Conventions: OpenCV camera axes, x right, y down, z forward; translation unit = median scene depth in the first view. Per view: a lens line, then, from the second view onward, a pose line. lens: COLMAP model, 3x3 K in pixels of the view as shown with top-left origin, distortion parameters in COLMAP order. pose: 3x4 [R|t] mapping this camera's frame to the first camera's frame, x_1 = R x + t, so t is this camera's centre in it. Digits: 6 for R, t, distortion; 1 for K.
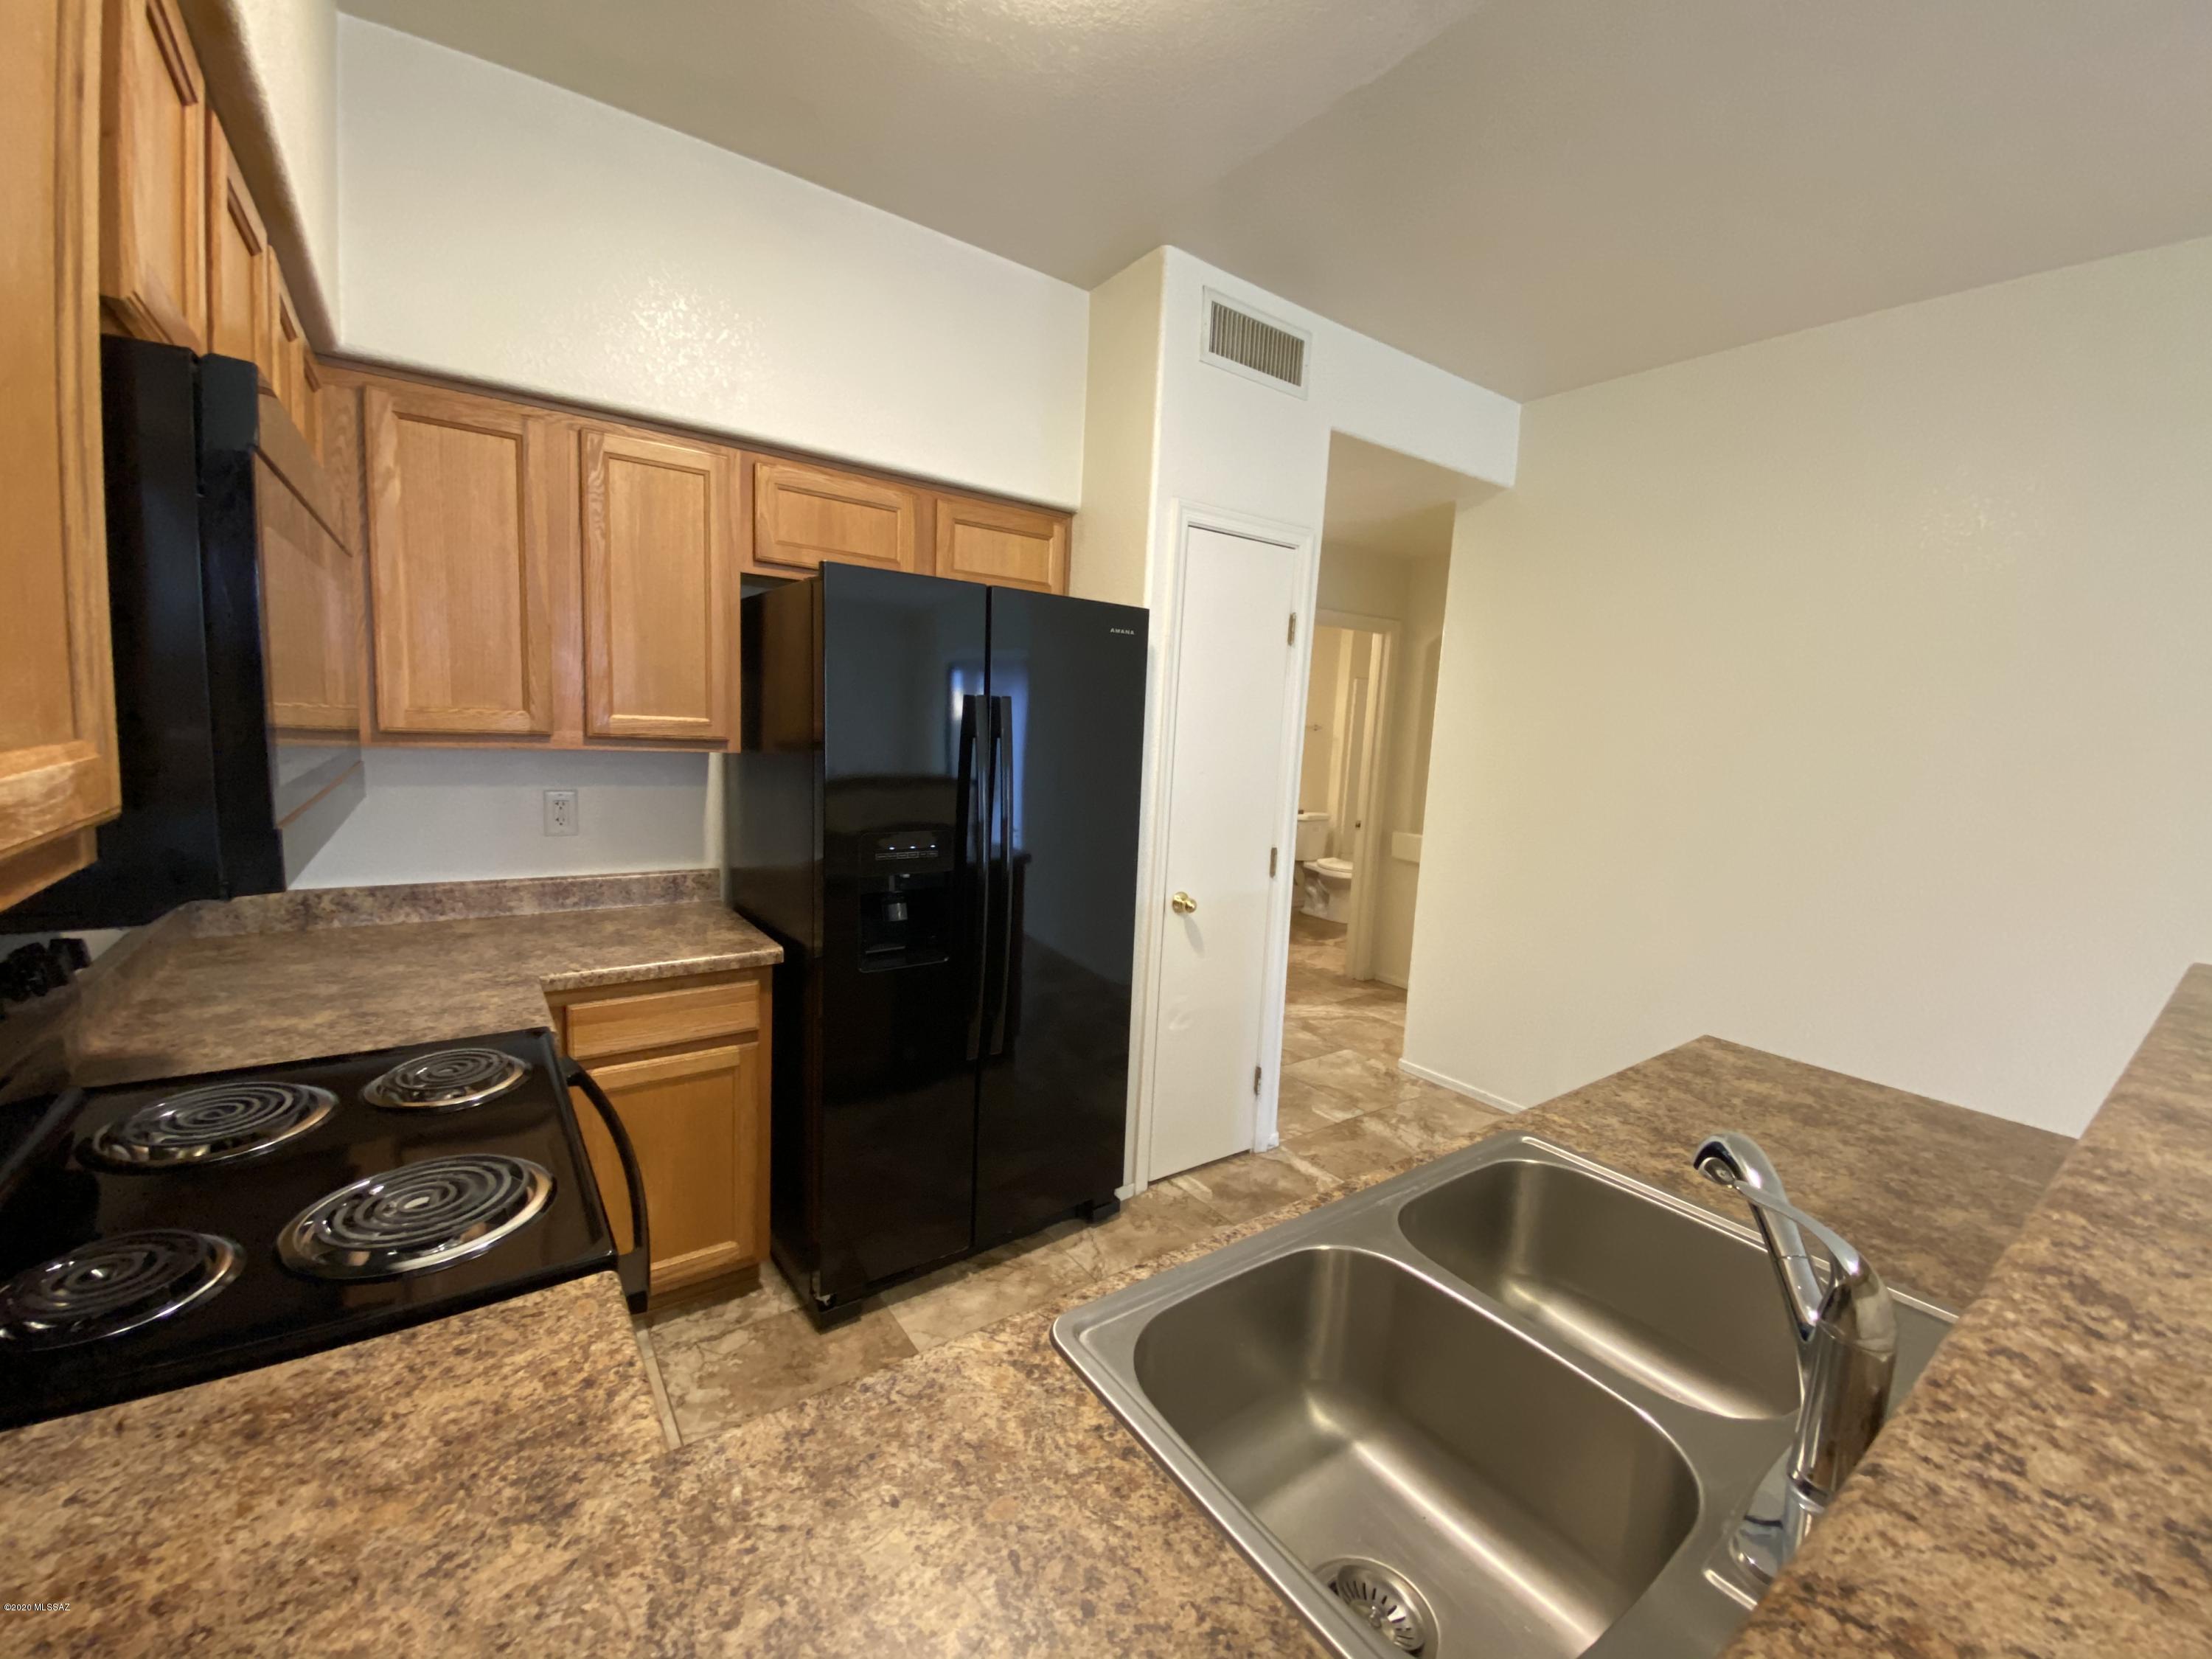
lens RADIAL K [[907.5, 0, 1106.1], [0, 907.5, 823.1], [0, 0, 1]] dist [-0.004215, -0.001129]
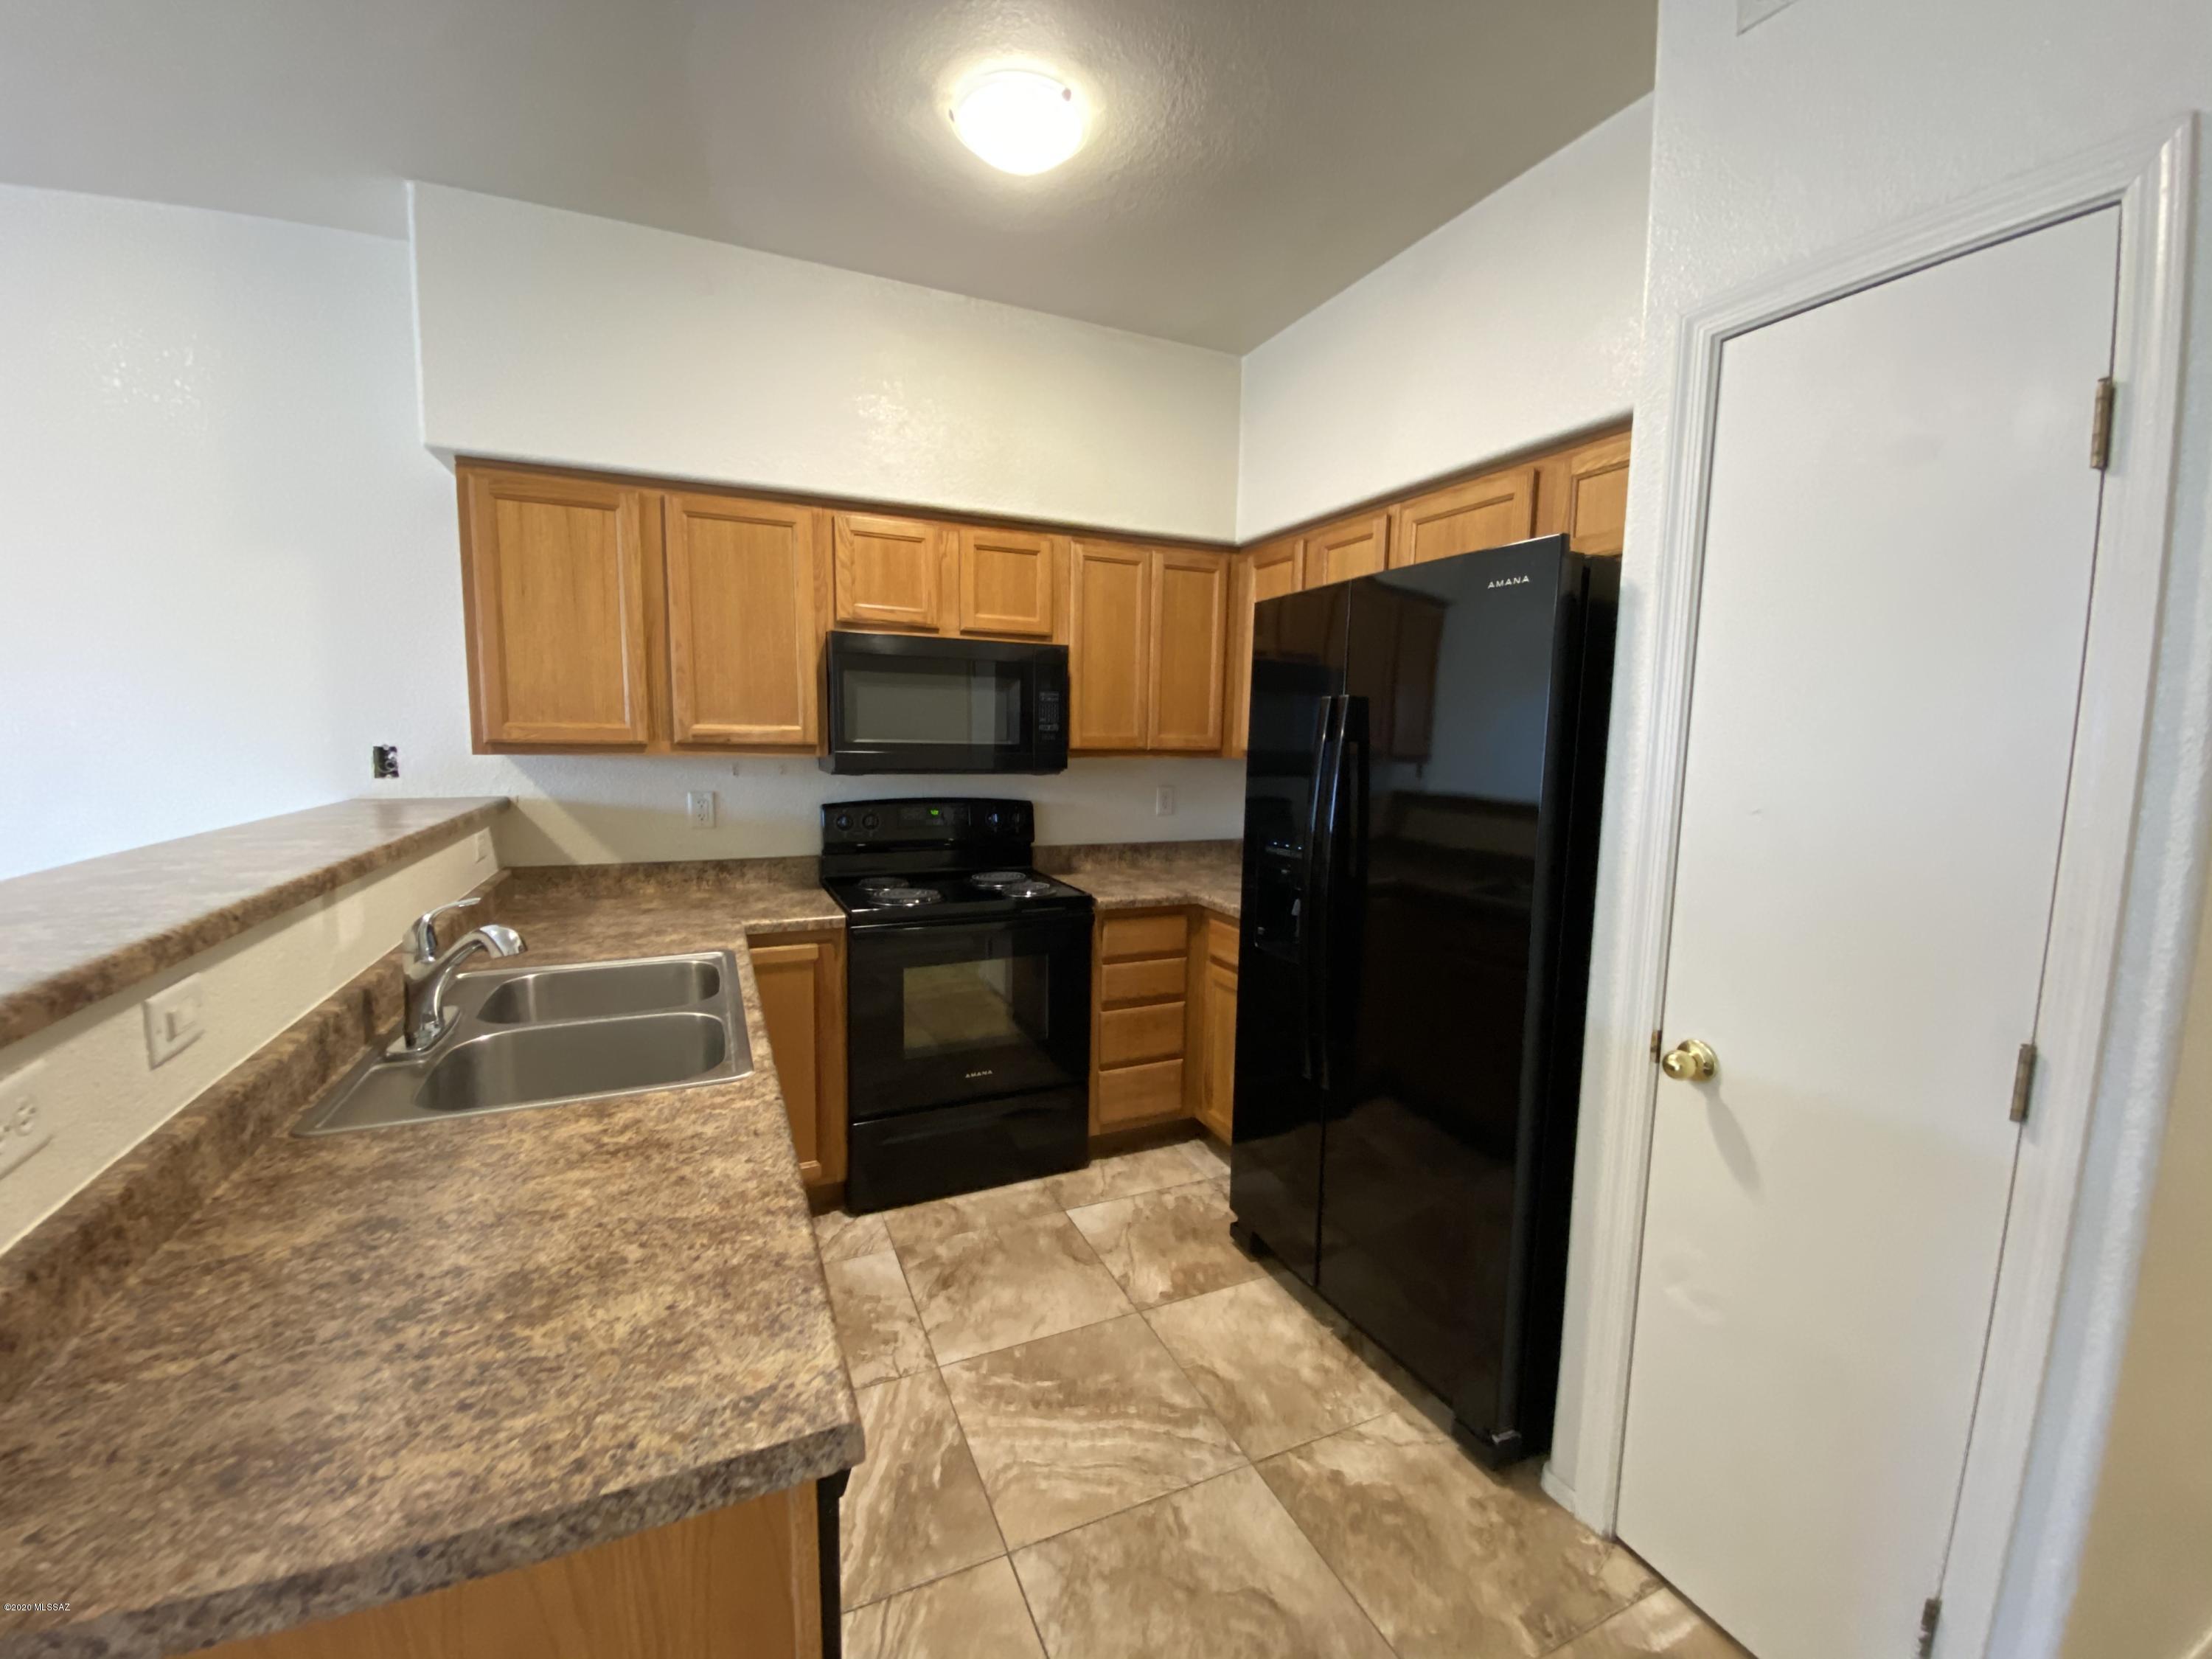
lens RADIAL K [[907.5, 0, 1112.0], [0, 907.5, 822.9], [0, 0, 1]] dist [-0.004215, -0.001129]
pose [[-0.196525, 0.049150, -0.979266, 0.962999], [-0.152736, 0.985016, 0.080090, -0.061148], [0.968530, 0.165309, -0.186073, 1.090405]]
